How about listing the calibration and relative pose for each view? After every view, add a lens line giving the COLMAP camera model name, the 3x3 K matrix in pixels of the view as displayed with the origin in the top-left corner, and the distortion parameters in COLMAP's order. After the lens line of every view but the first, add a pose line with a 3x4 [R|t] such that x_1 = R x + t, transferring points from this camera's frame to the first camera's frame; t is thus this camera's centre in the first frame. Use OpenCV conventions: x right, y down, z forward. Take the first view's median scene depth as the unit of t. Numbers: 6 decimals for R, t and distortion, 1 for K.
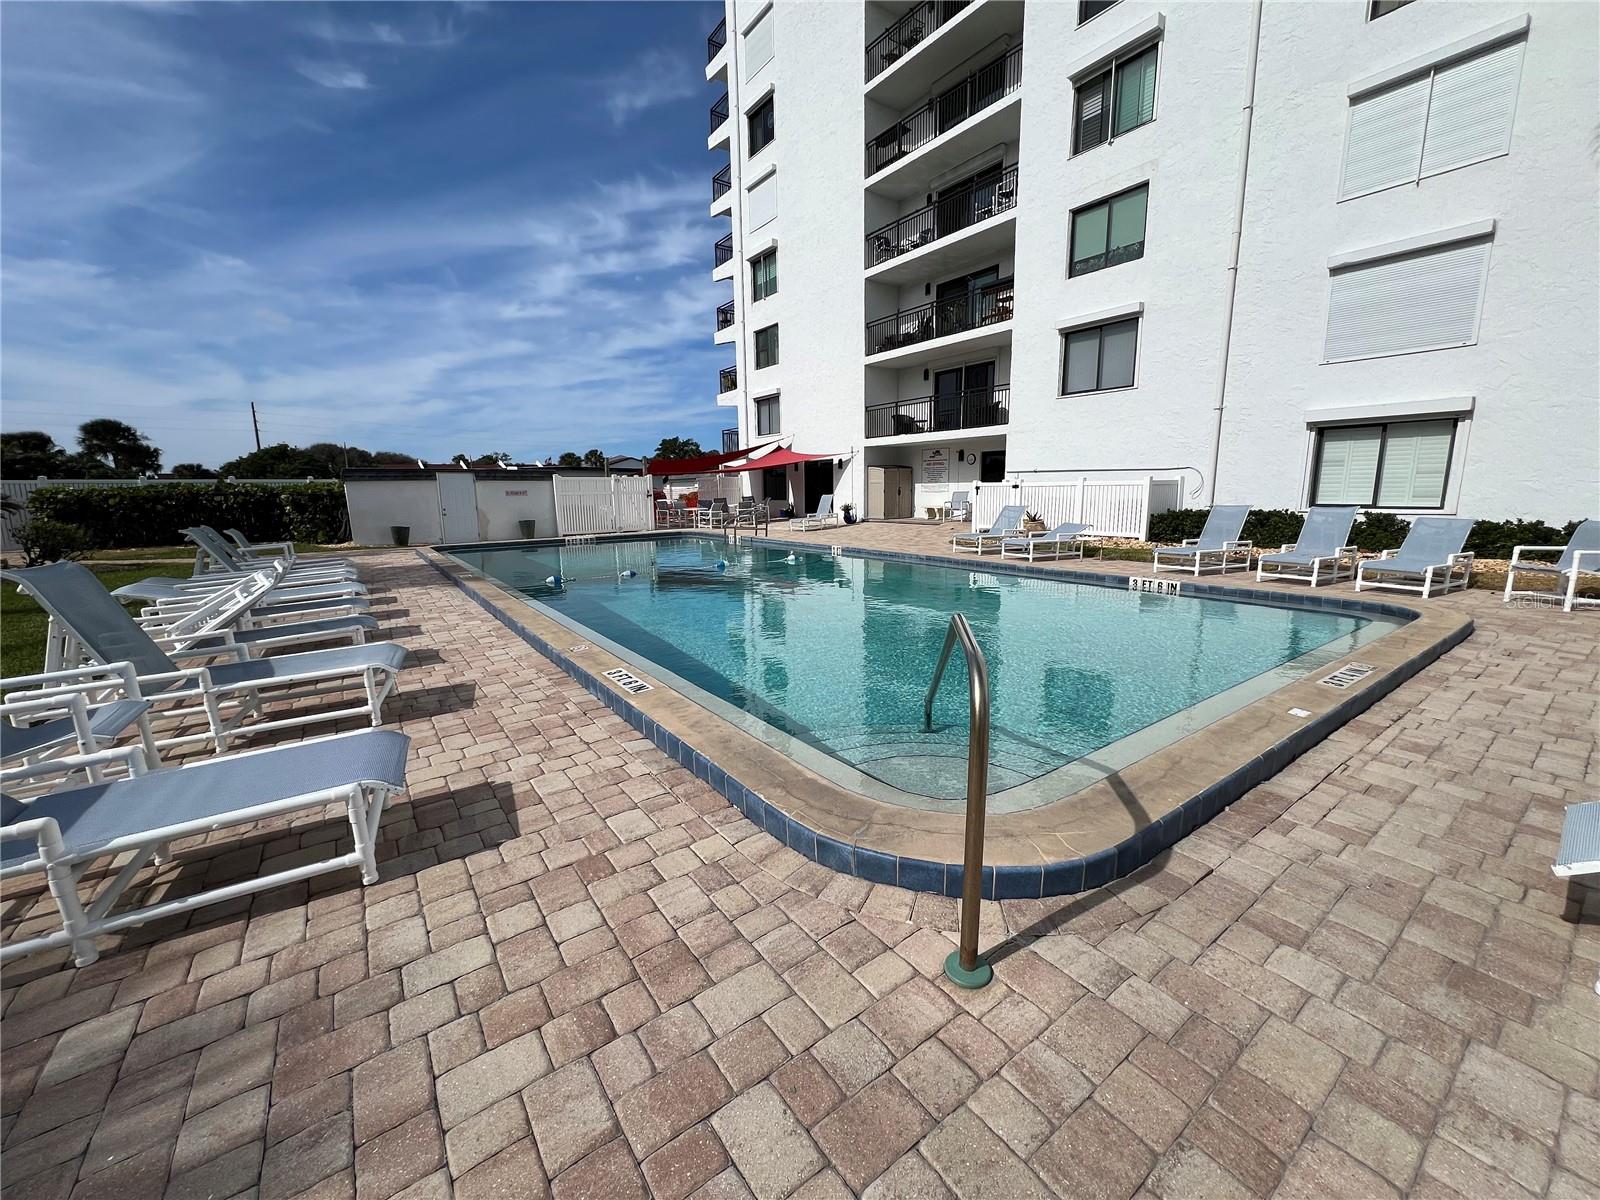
lens RADIAL K [[634.8, 0, 800.0], [0, 634.8, 600.0], [0, 0, 1]] dist [-0.000788, -0.000332]
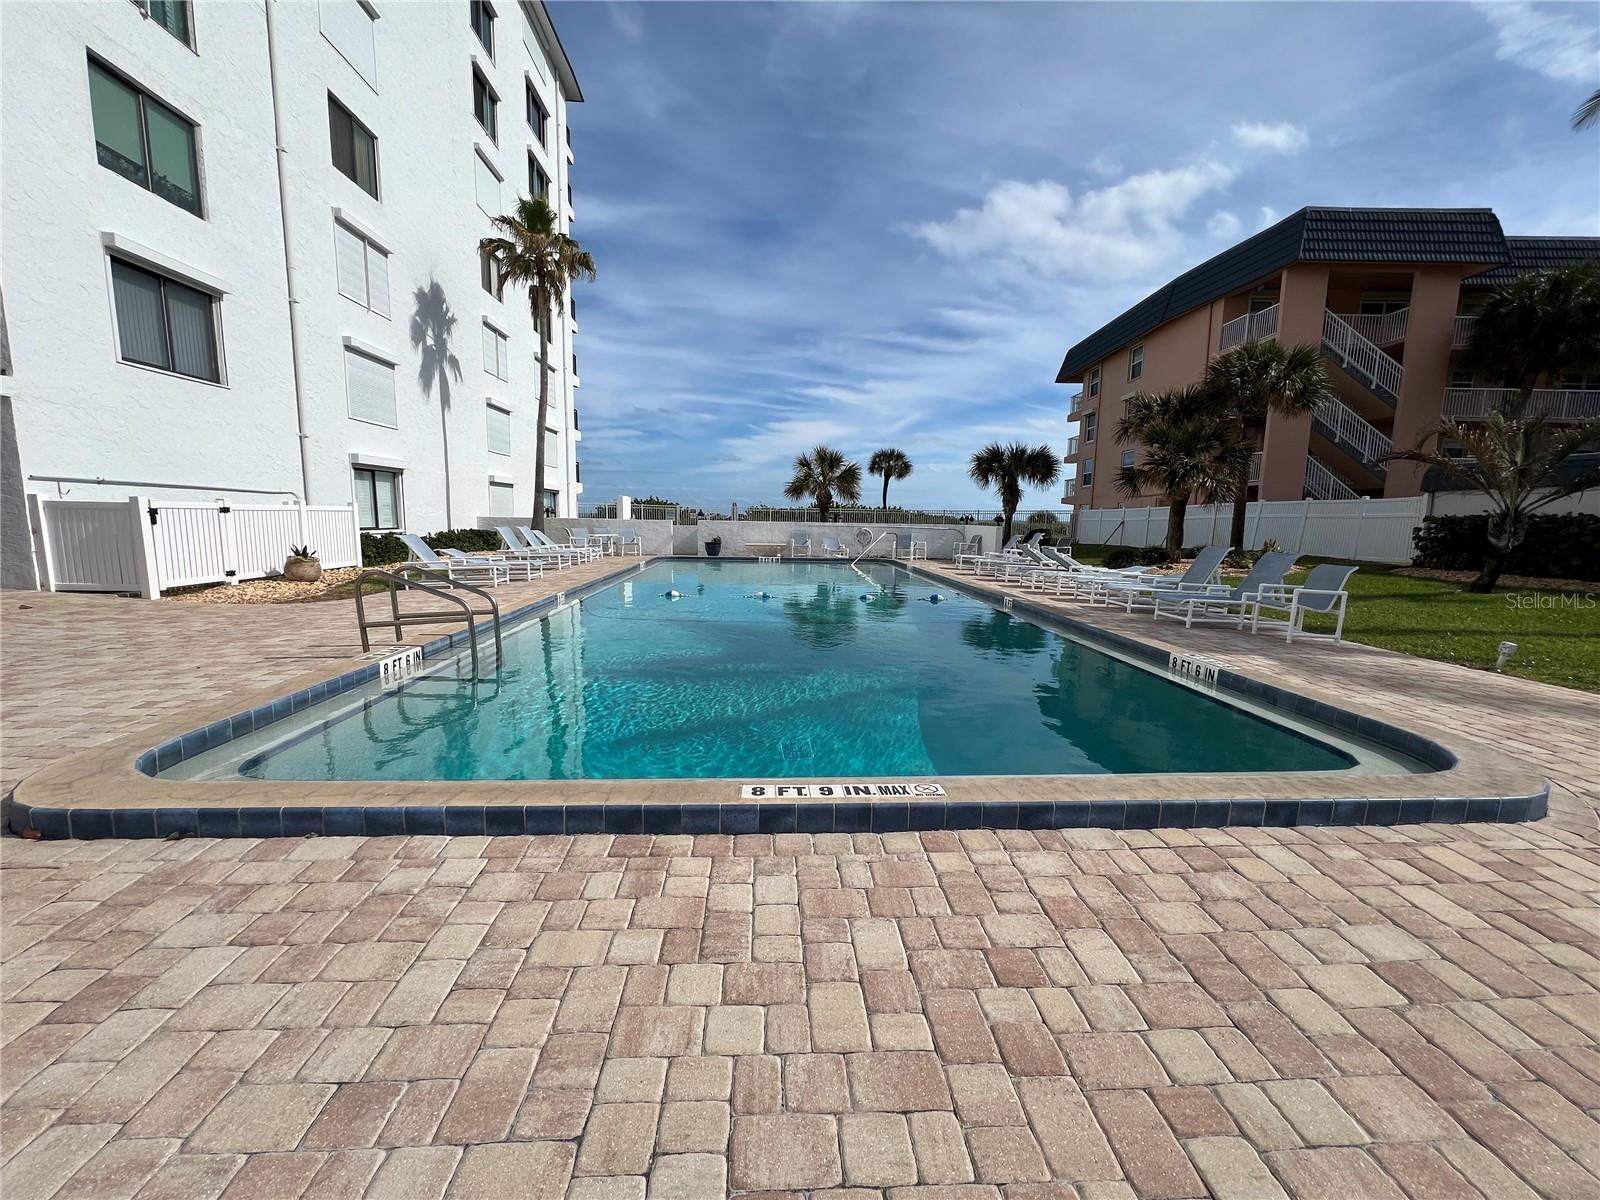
lens RADIAL K [[634.8, 0, 800.0], [0, 634.8, 600.0], [0, 0, 1]] dist [-0.000788, -0.000332]
pose [[-0.844013, -0.067224, 0.532093, -0.502677], [0.092068, 0.959225, 0.267227, -0.224646], [-0.528361, 0.274532, -0.803410, 1.319452]]
